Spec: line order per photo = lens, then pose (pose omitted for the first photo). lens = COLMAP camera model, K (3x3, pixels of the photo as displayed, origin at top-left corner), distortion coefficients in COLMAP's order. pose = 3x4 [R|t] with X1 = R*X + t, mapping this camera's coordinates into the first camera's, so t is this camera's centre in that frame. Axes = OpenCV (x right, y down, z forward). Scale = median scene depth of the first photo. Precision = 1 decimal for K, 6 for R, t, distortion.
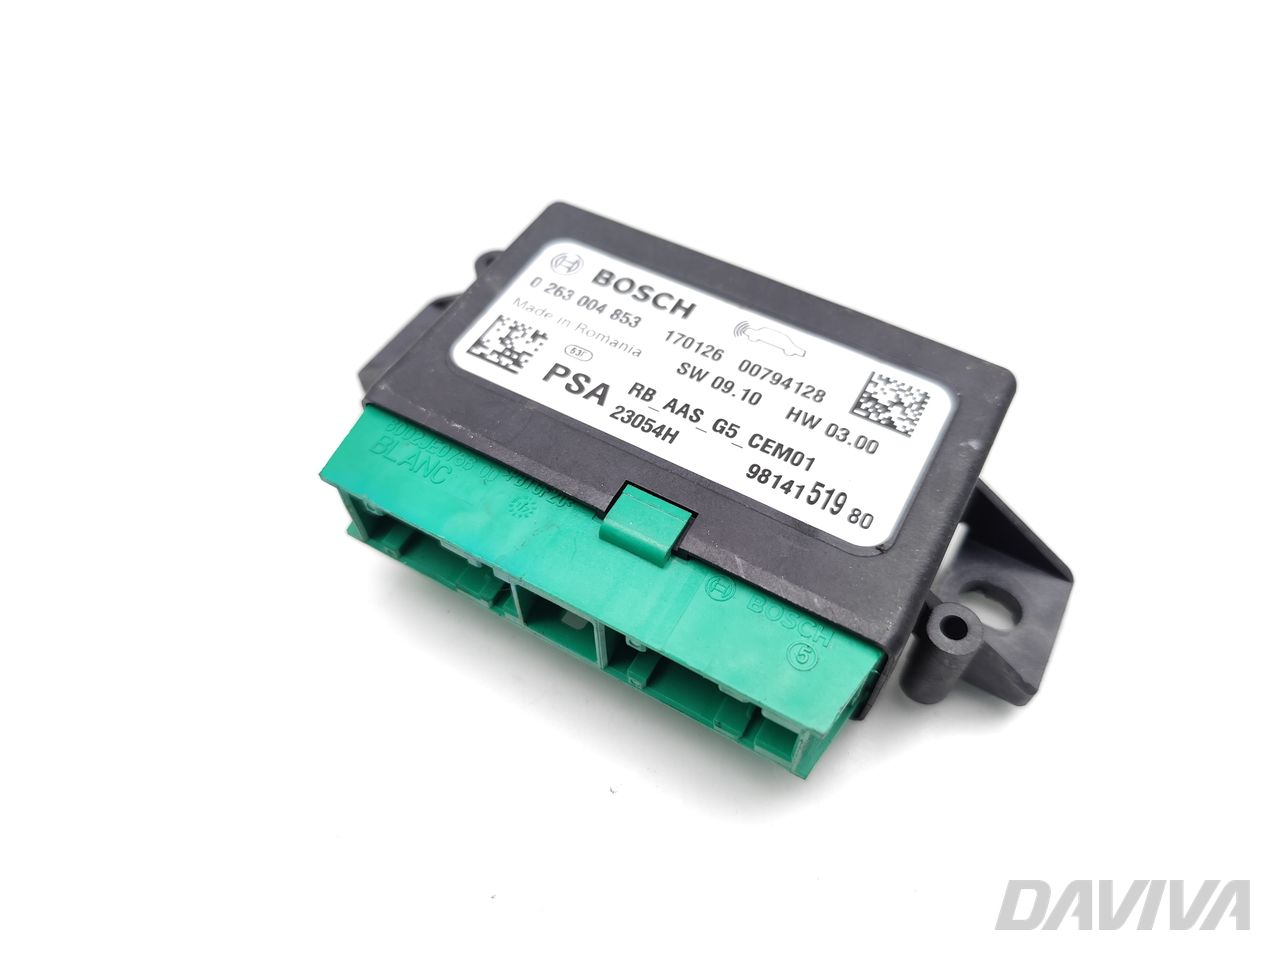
lens RADIAL K [[923.8, 0, 645.6], [0, 923.8, 480.5], [0, 0, 1]] dist [0.093613, -0.000751]
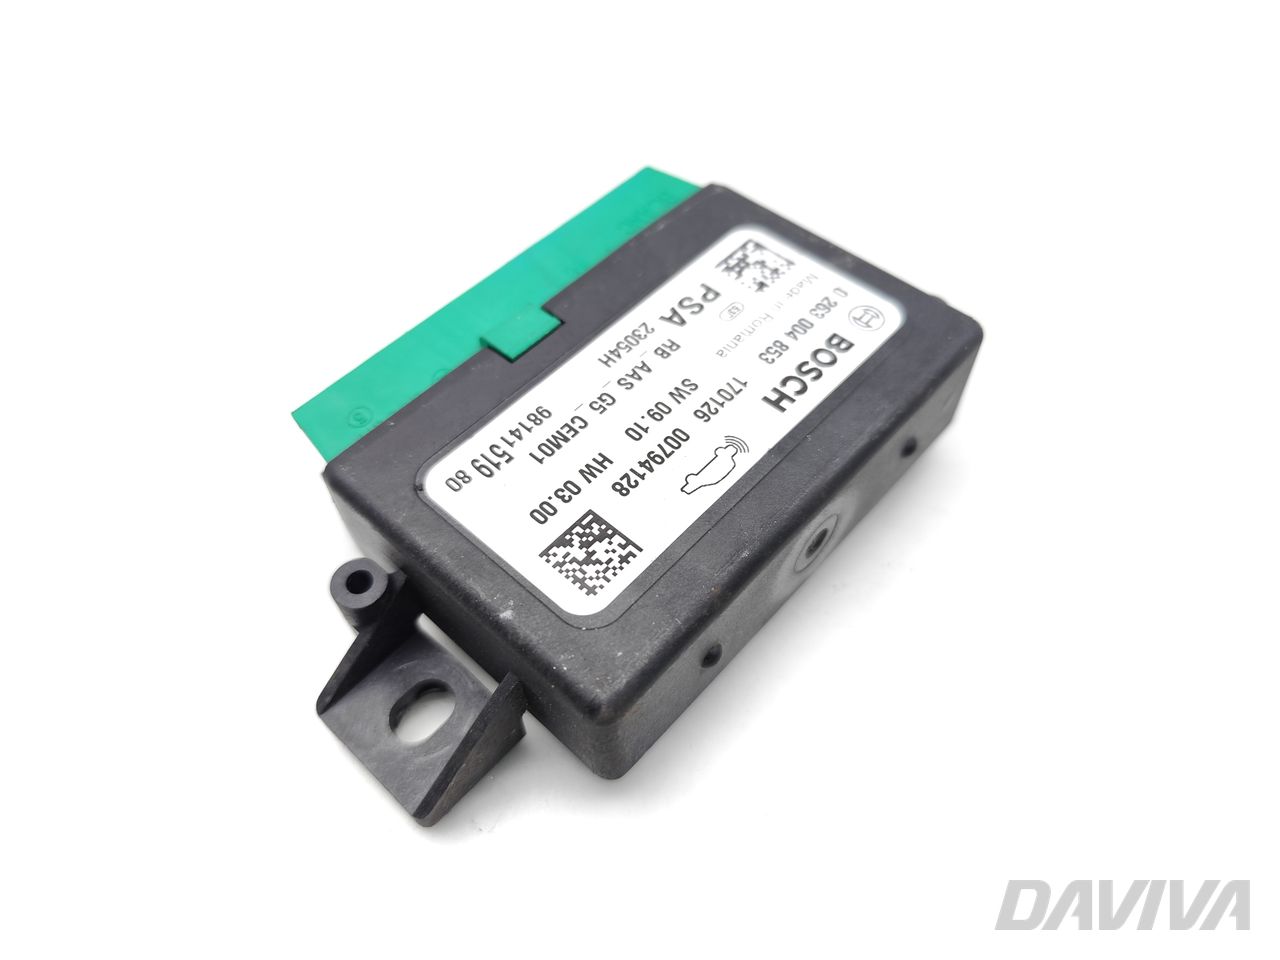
lens RADIAL K [[923.8, 0, 645.6], [0, 923.8, 480.5], [0, 0, 1]] dist [0.093613, -0.000751]
pose [[-0.223812, 0.787547, -0.574176, 0.683942], [-0.782567, 0.205944, 0.587517, -0.632181], [0.580945, 0.580825, 0.570215, 0.497567]]
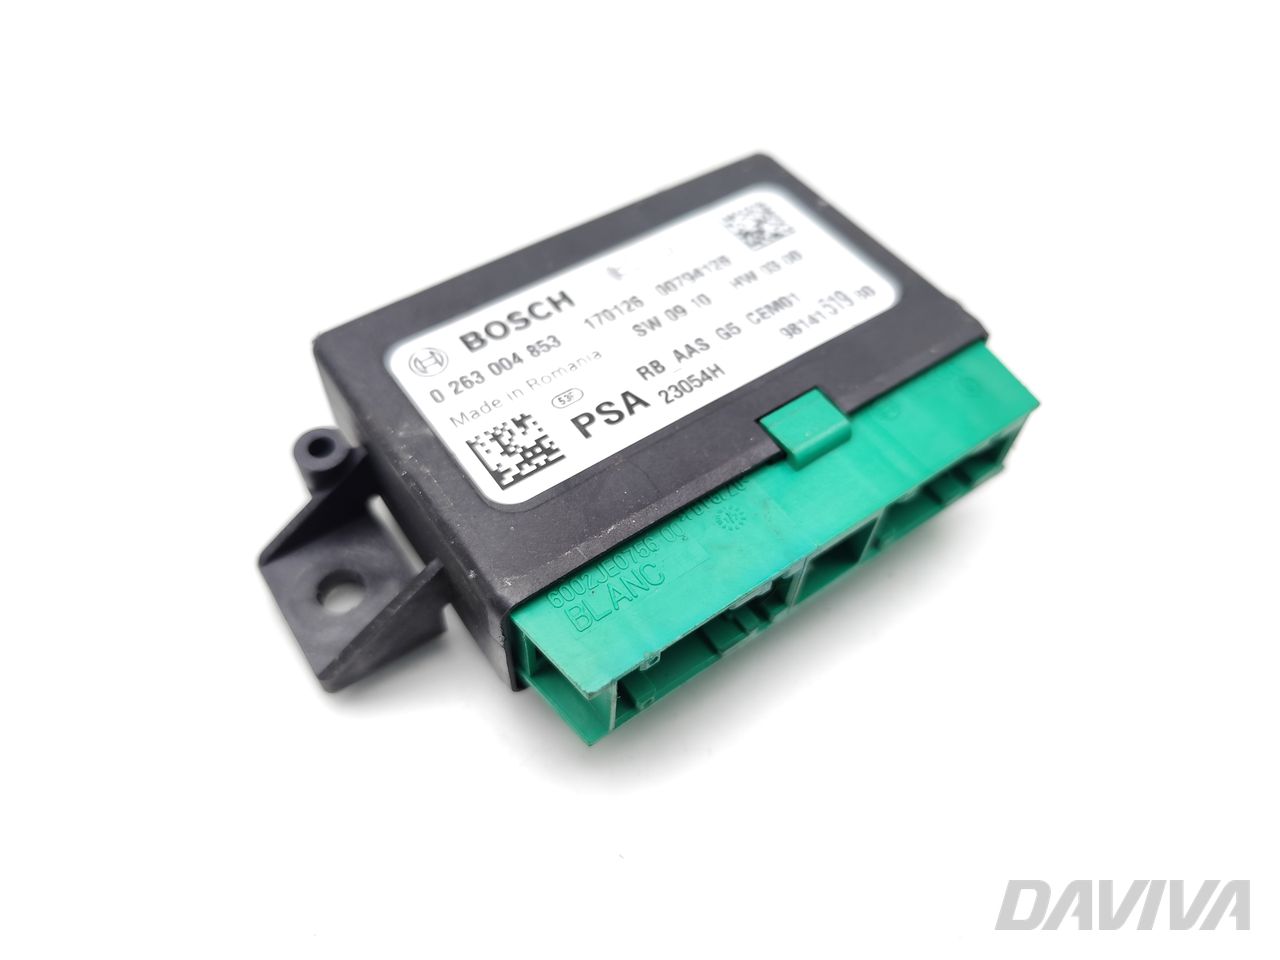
lens RADIAL K [[923.8, 0, 645.6], [0, 923.8, 480.5], [0, 0, 1]] dist [0.093613, -0.000751]
pose [[0.419539, -0.722279, 0.549819, -0.600287], [0.714852, 0.636185, 0.290268, -0.299188], [-0.559441, 0.271261, 0.783227, 0.297505]]
